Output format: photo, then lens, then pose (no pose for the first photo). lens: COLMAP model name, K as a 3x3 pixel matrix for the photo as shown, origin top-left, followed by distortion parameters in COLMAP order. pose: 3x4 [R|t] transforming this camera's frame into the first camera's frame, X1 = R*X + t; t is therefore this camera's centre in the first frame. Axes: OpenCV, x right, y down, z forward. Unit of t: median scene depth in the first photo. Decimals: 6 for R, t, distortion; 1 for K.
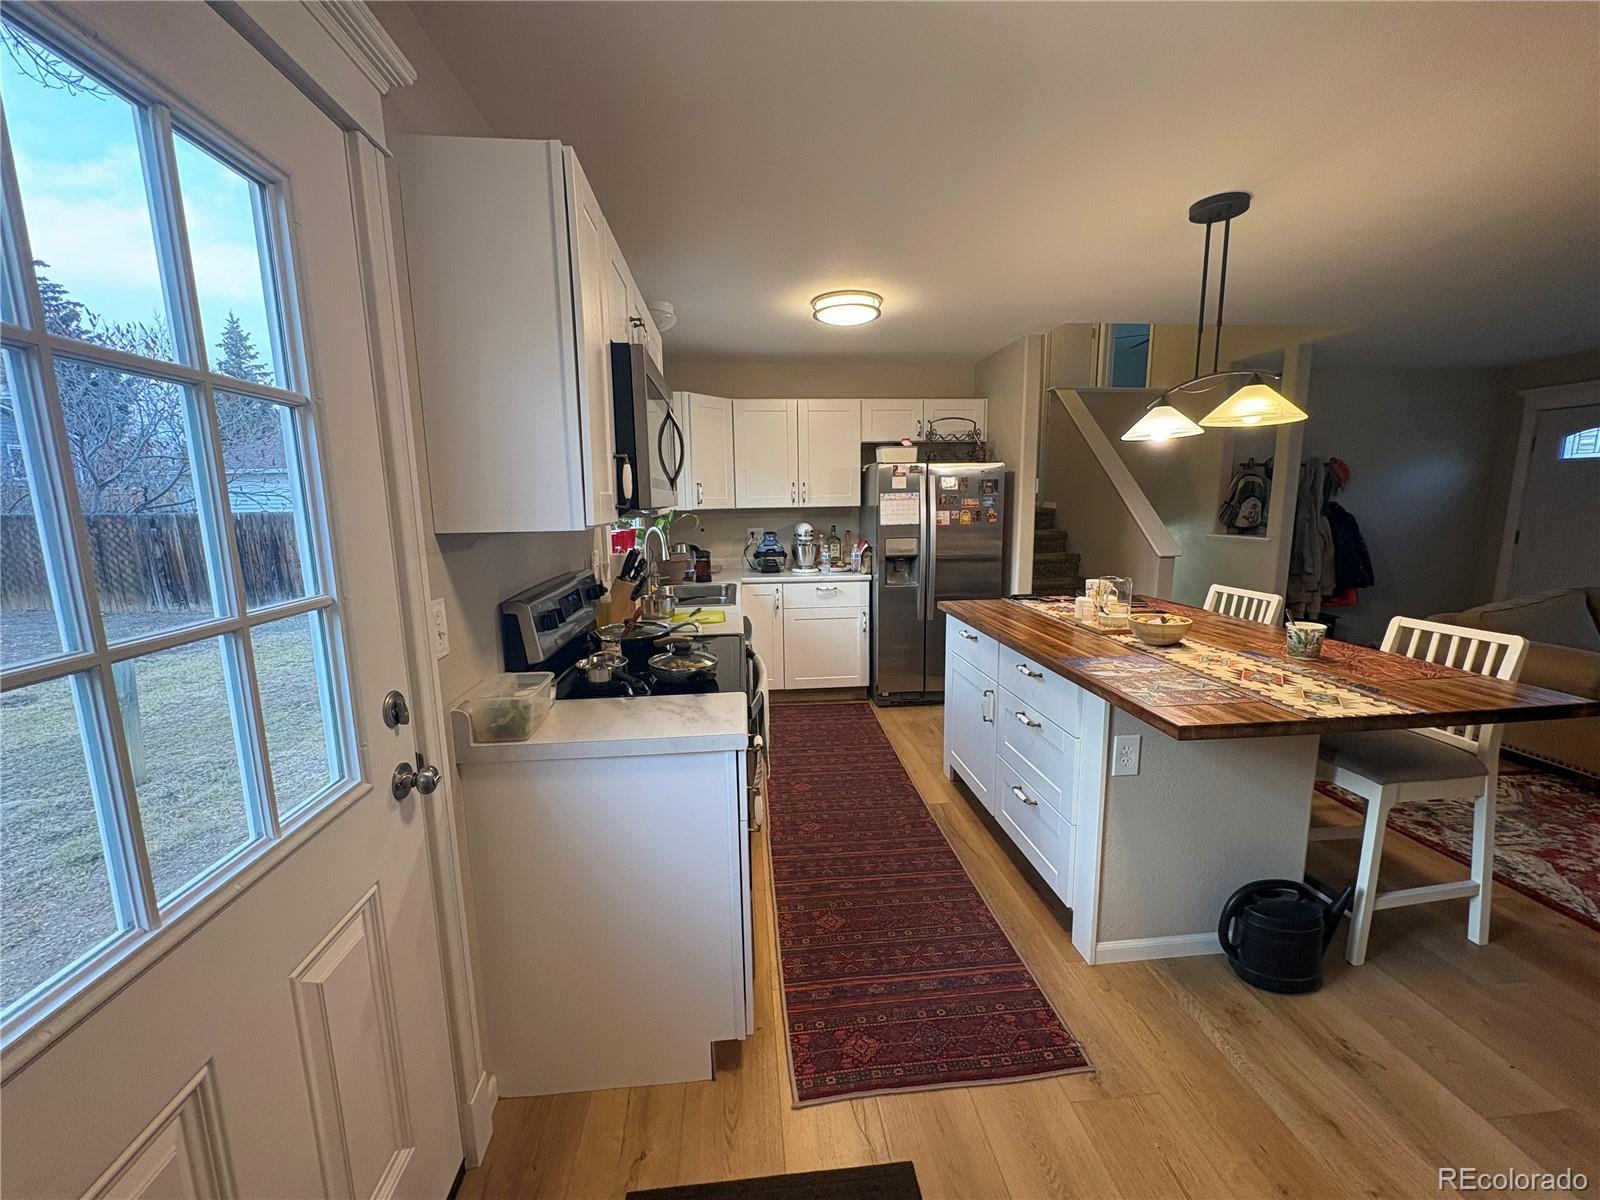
lens RADIAL K [[638.6, 0, 802.0], [0, 638.6, 607.2], [0, 0, 1]] dist [-0.001053, 0.000107]
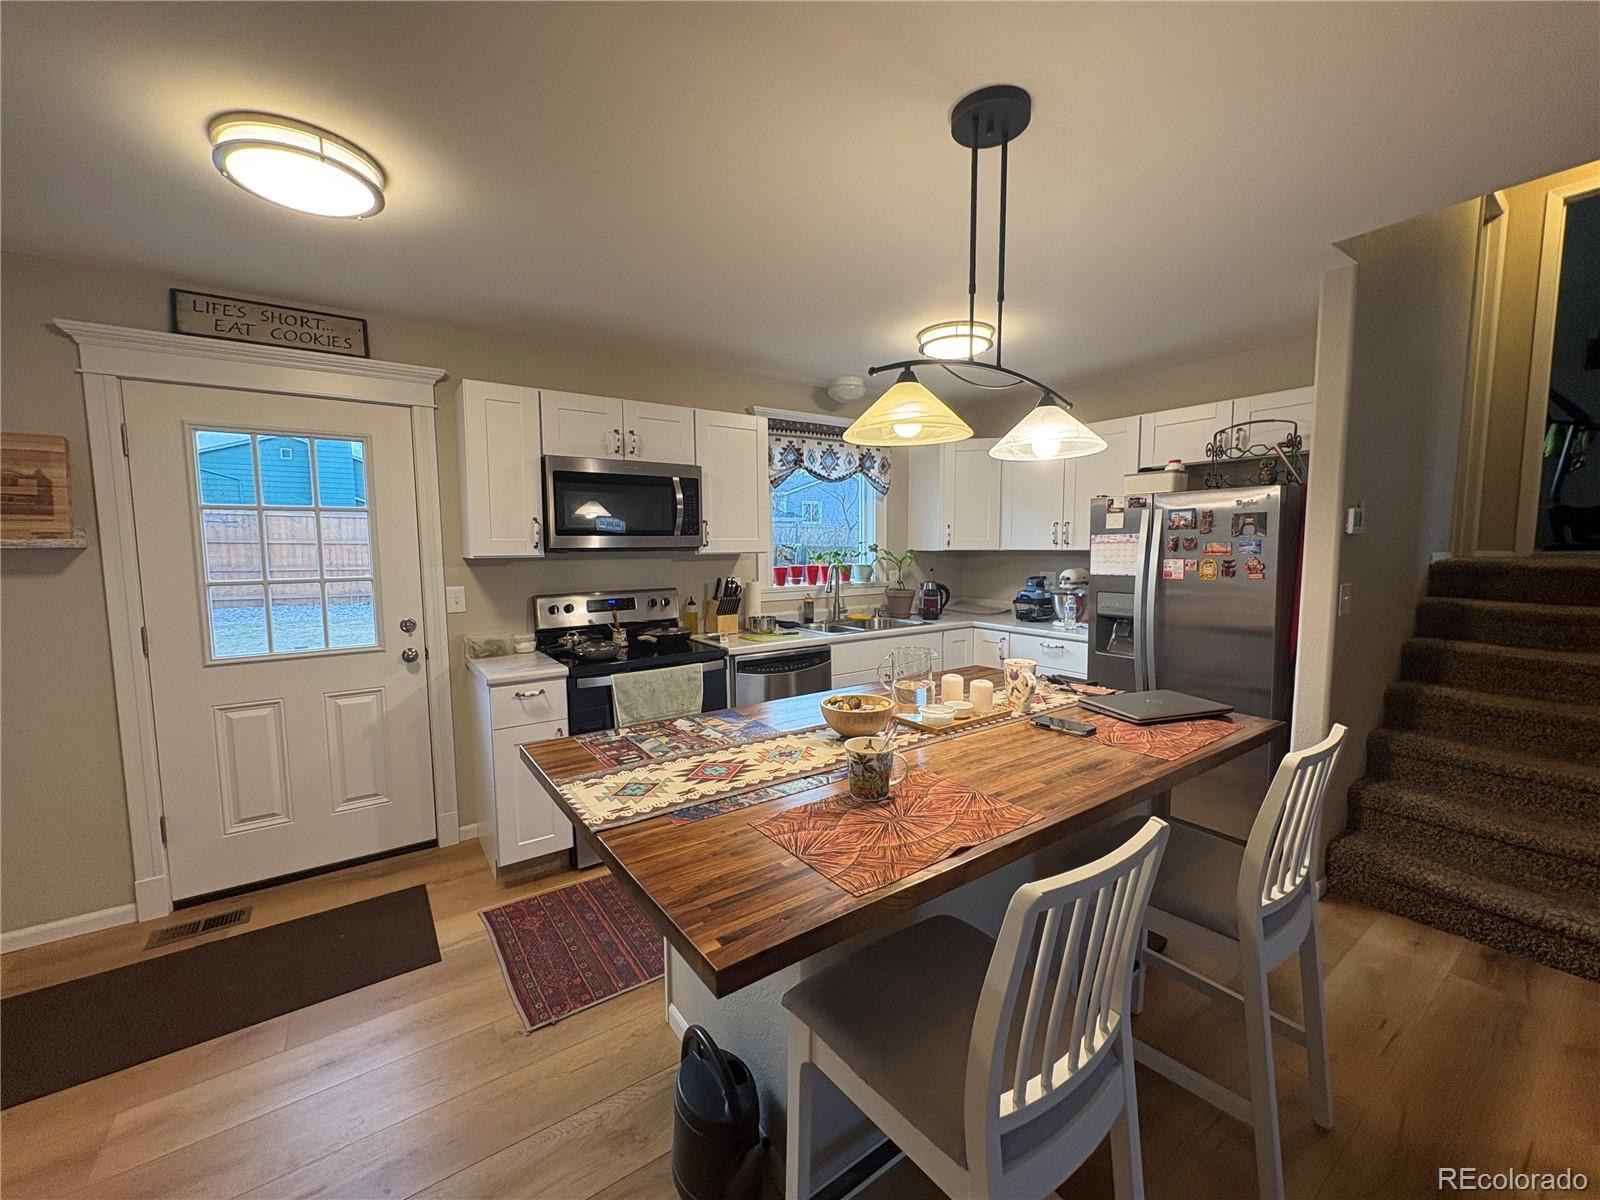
lens RADIAL K [[638.6, 0, 800.8], [0, 638.6, 600.4], [0, 0, 1]] dist [-0.001053, 0.000107]
pose [[0.490539, 0.087338, -0.867031, 0.833270], [-0.144087, 0.989399, 0.018144, -0.075999], [0.859424, 0.116028, 0.497923, 0.382400]]
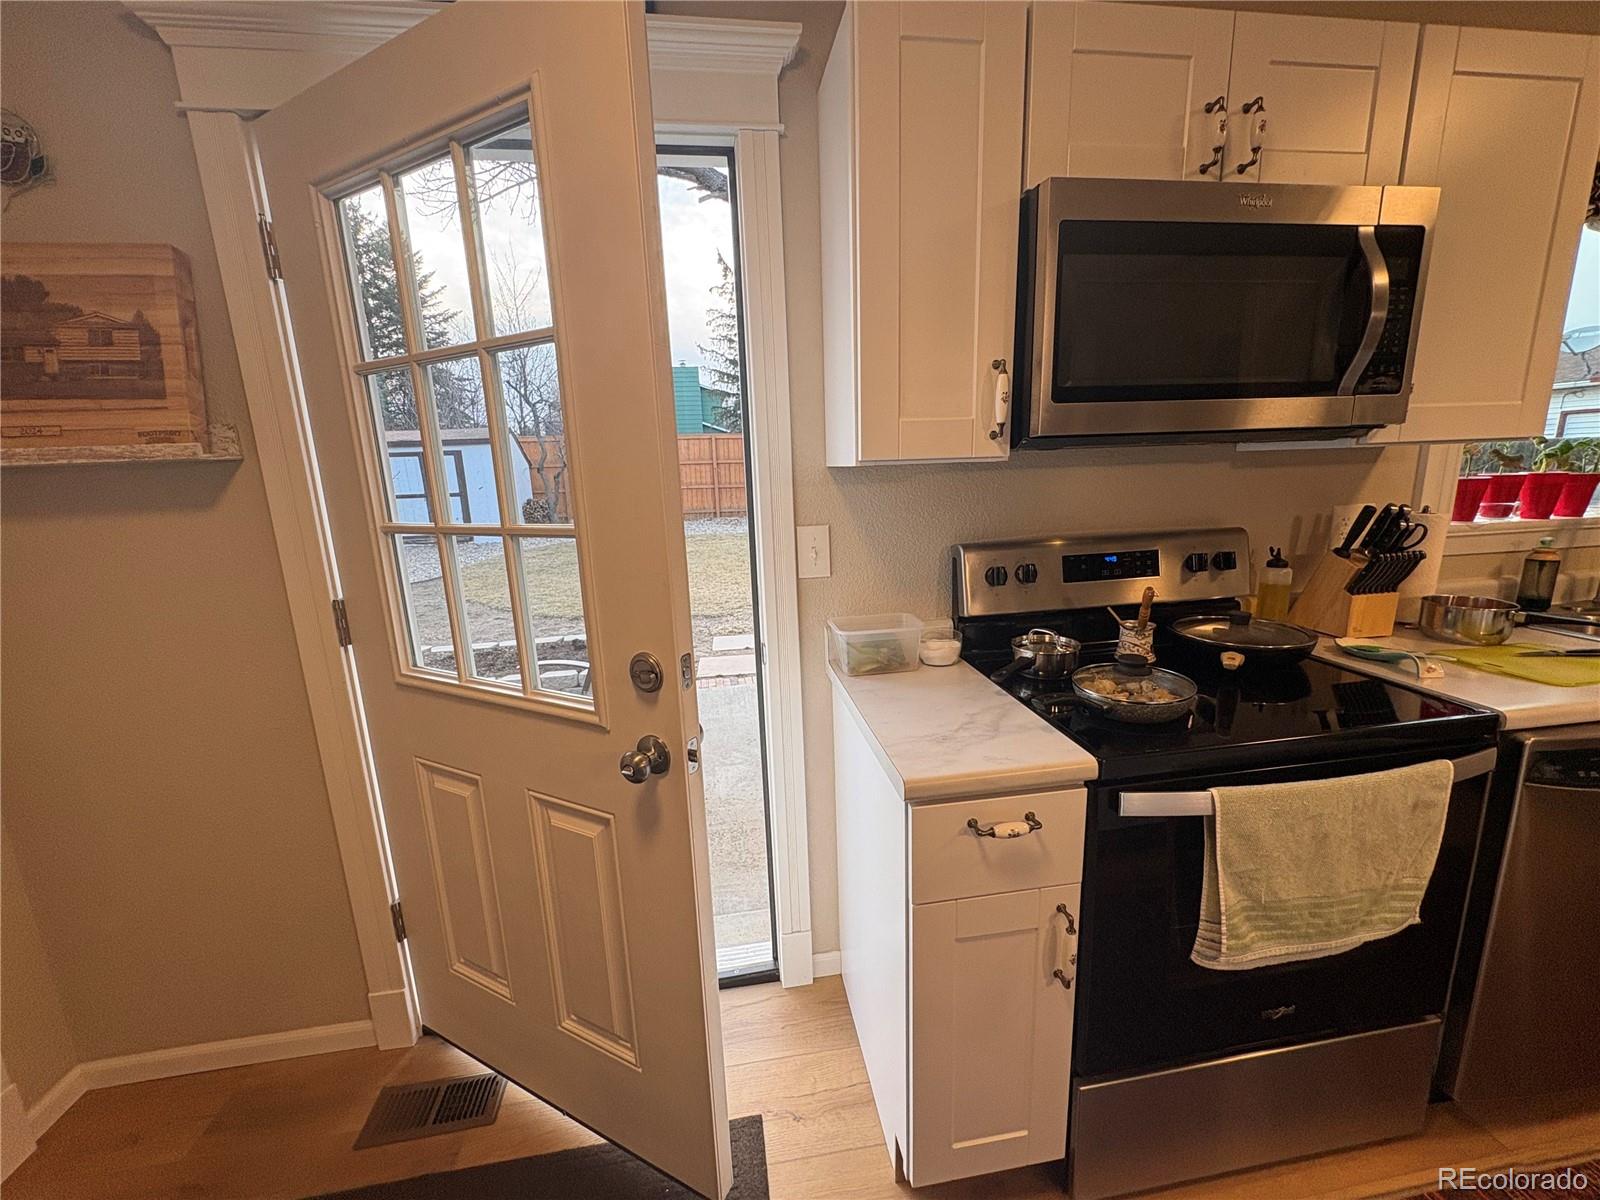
lens RADIAL K [[638.6, 0, 801.8], [0, 638.6, 597.7], [0, 0, 1]] dist [-0.001053, 0.000107]
pose [[0.053558, 0.216887, -0.974726, 0.231653], [-0.131412, 0.969169, 0.208430, -0.051510], [0.989880, 0.116927, 0.080409, 0.370953]]
